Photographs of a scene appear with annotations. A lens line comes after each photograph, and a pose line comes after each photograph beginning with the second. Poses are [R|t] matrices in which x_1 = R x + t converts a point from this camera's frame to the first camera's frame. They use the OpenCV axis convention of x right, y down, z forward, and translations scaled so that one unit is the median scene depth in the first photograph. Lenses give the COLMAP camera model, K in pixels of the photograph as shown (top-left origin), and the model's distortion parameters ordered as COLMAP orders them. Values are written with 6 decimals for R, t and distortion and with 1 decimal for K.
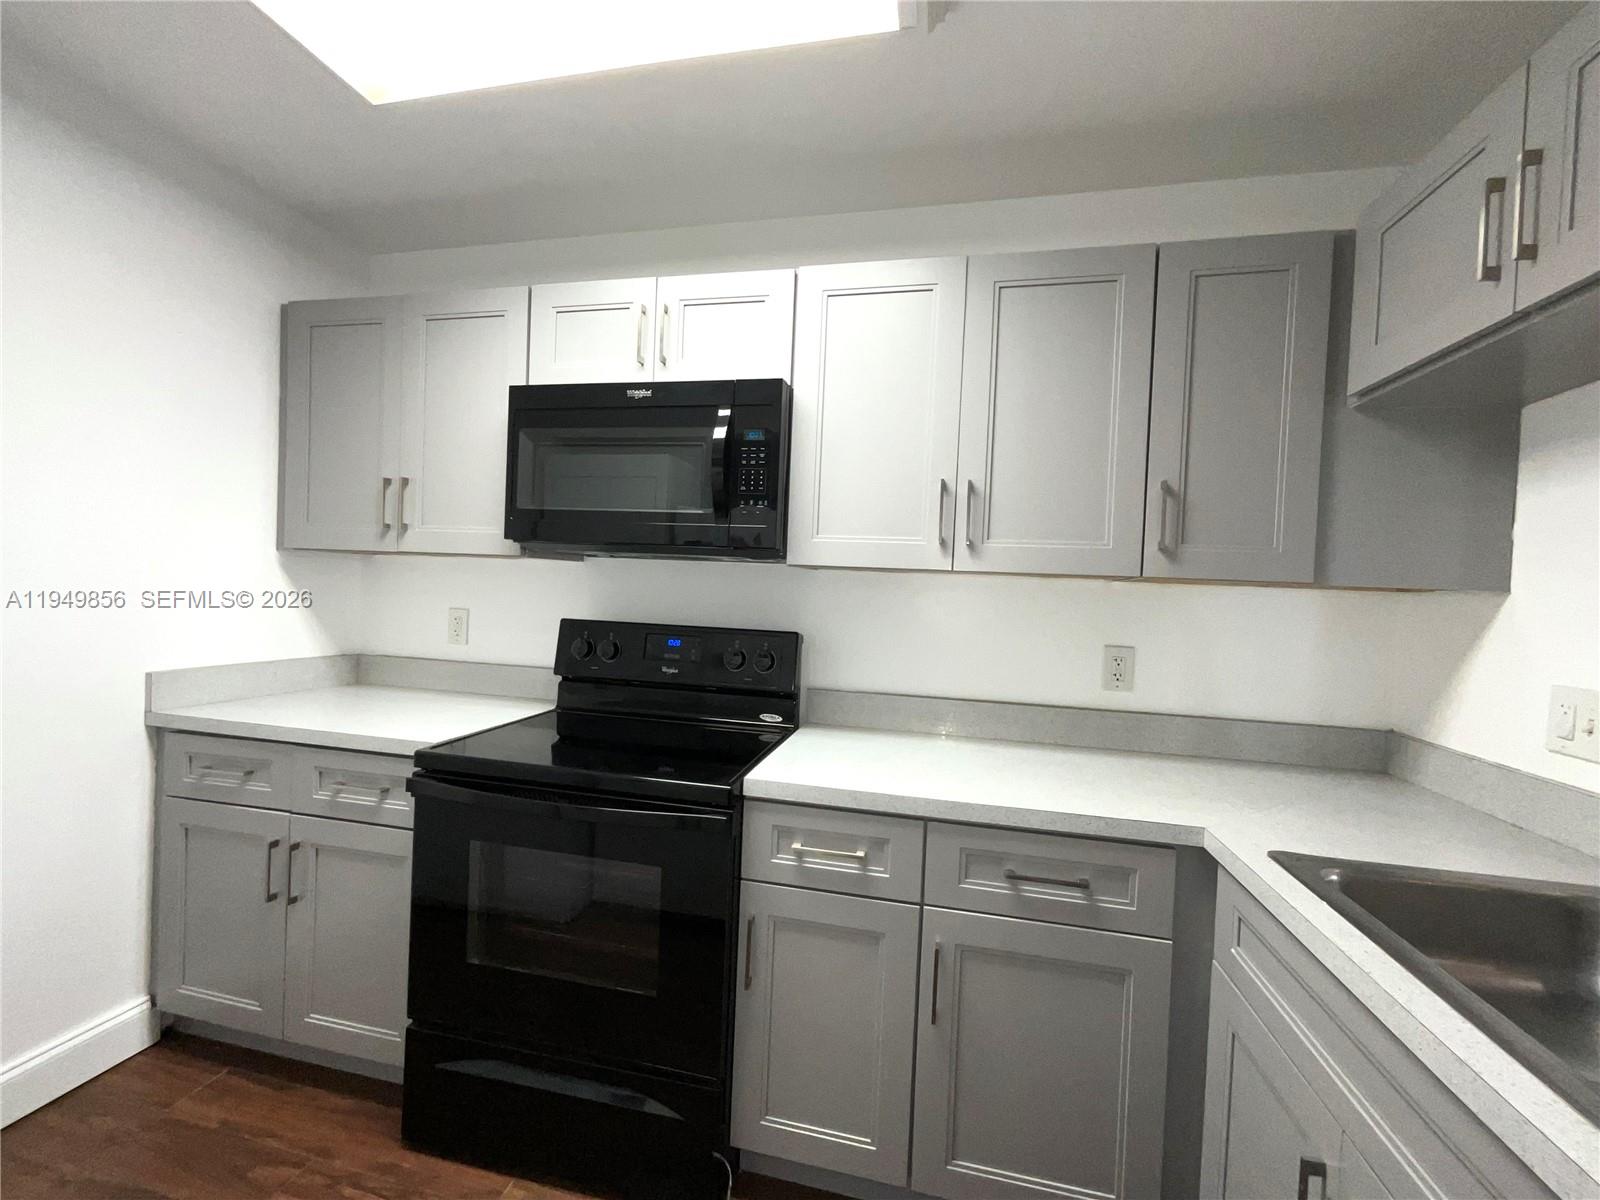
lens RADIAL K [[664.6, 0, 800.0], [0, 664.6, 600.0], [0, 0, 1]] dist [-0.000502, 0.000337]
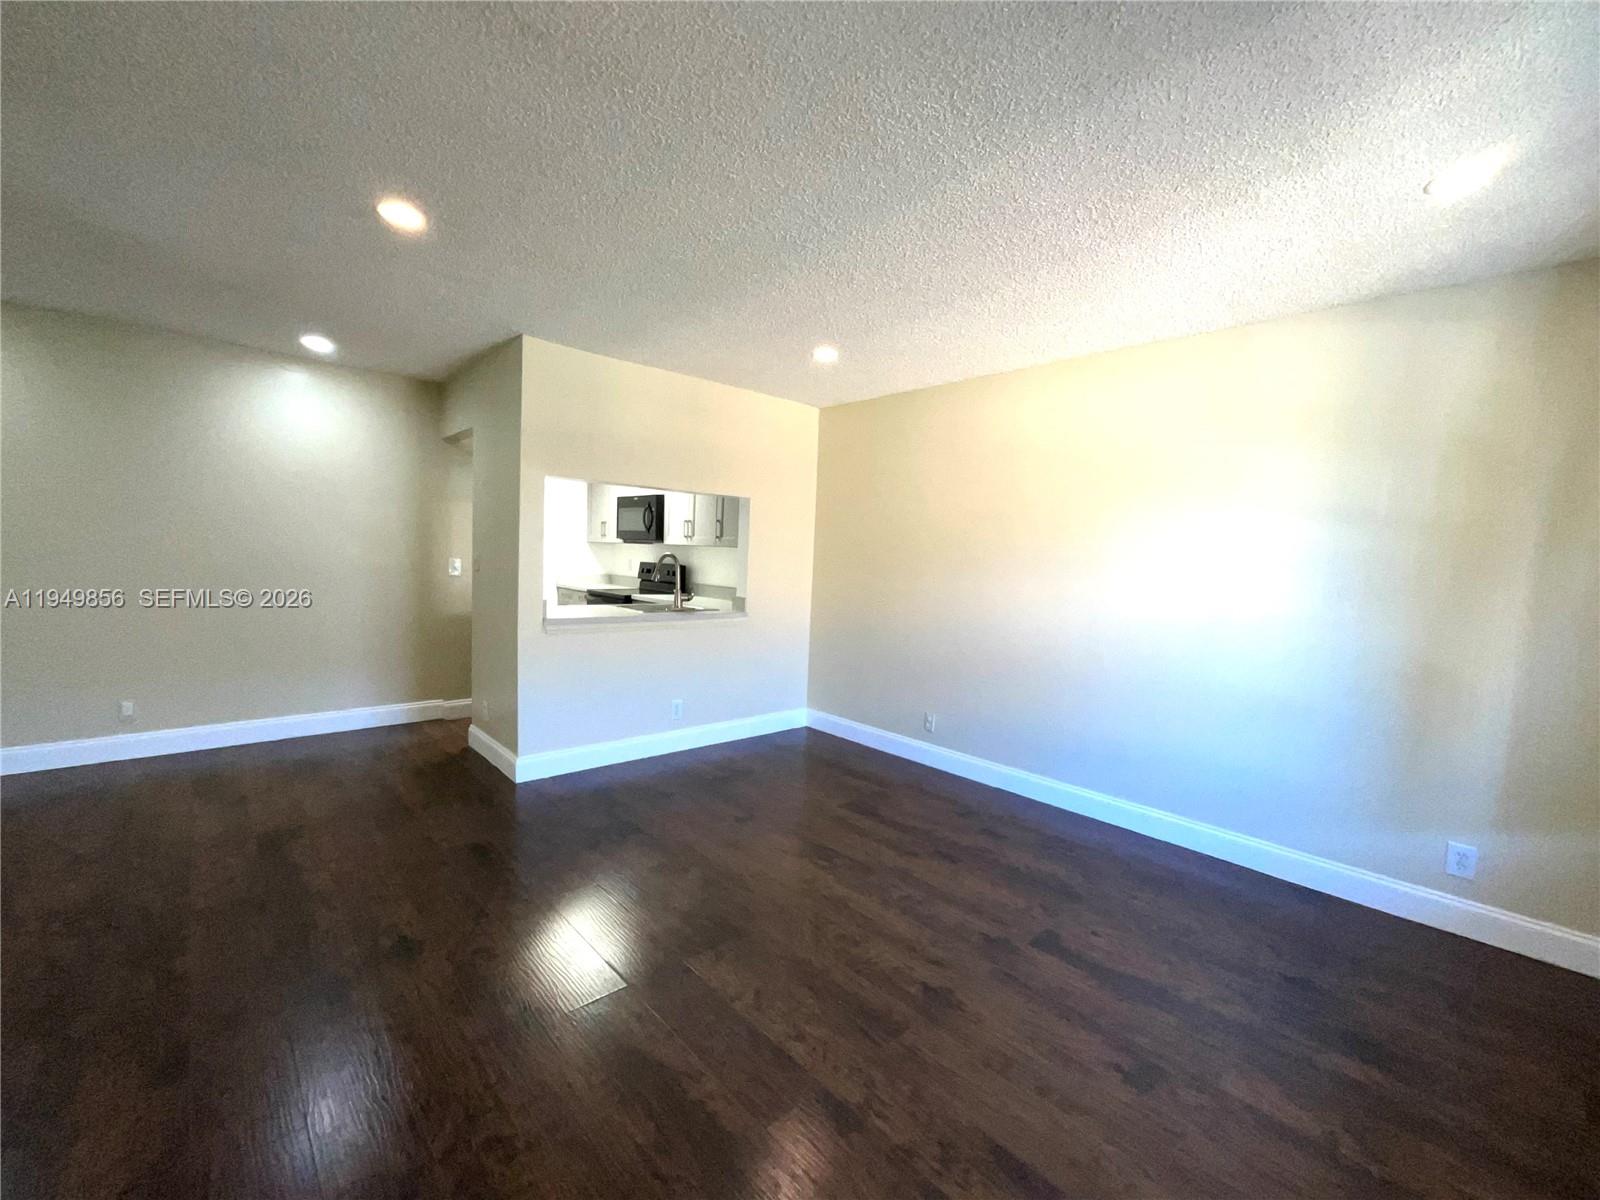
lens RADIAL K [[664.6, 0, 800.0], [0, 664.6, 600.0], [0, 0, 1]] dist [-0.000502, 0.000337]
pose [[0.818515, 0.031428, -0.573625, 2.802691], [-0.013699, 0.999286, 0.035201, 0.116011], [0.574322, -0.020955, 0.818361, -1.595803]]
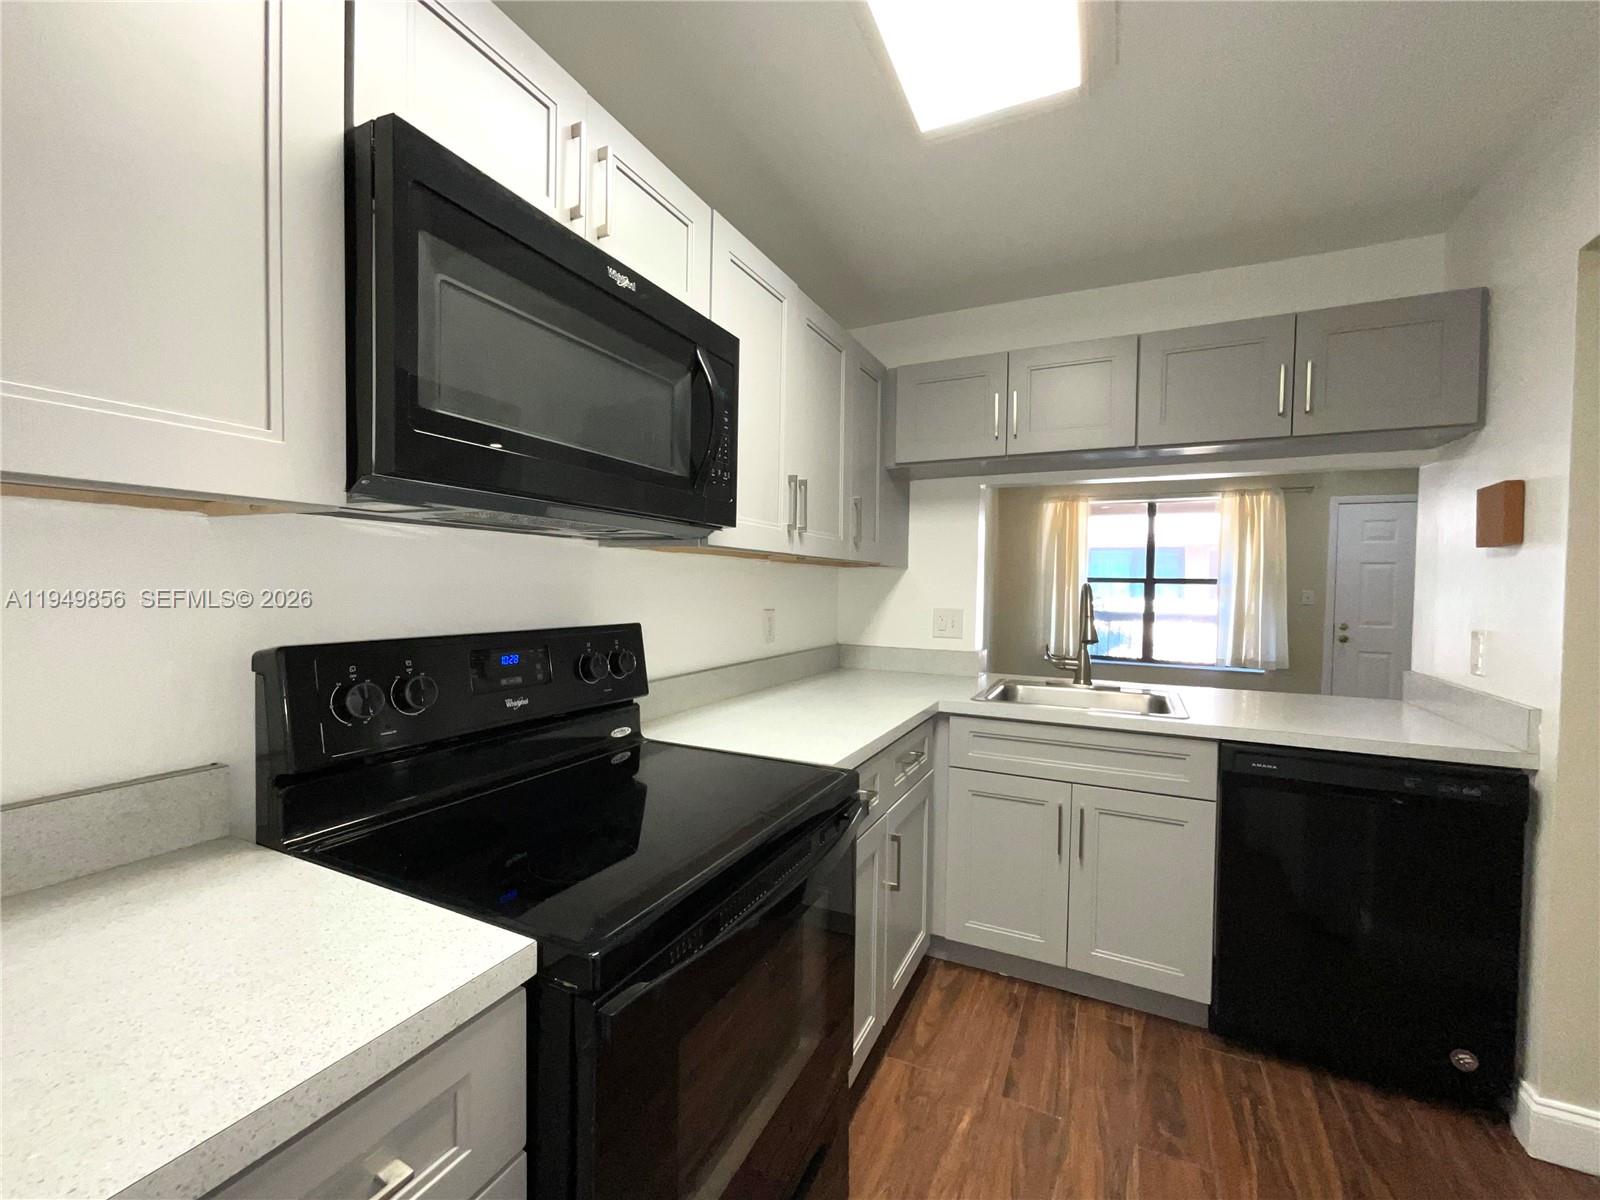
lens RADIAL K [[664.6, 0, 800.0], [0, 664.6, 600.0], [0, 0, 1]] dist [-0.000502, 0.000337]
pose [[0.221877, -0.059333, 0.973268, -0.915380], [0.015608, 0.998235, 0.057297, -0.030139], [-0.974950, 0.002478, 0.222412, 0.727504]]
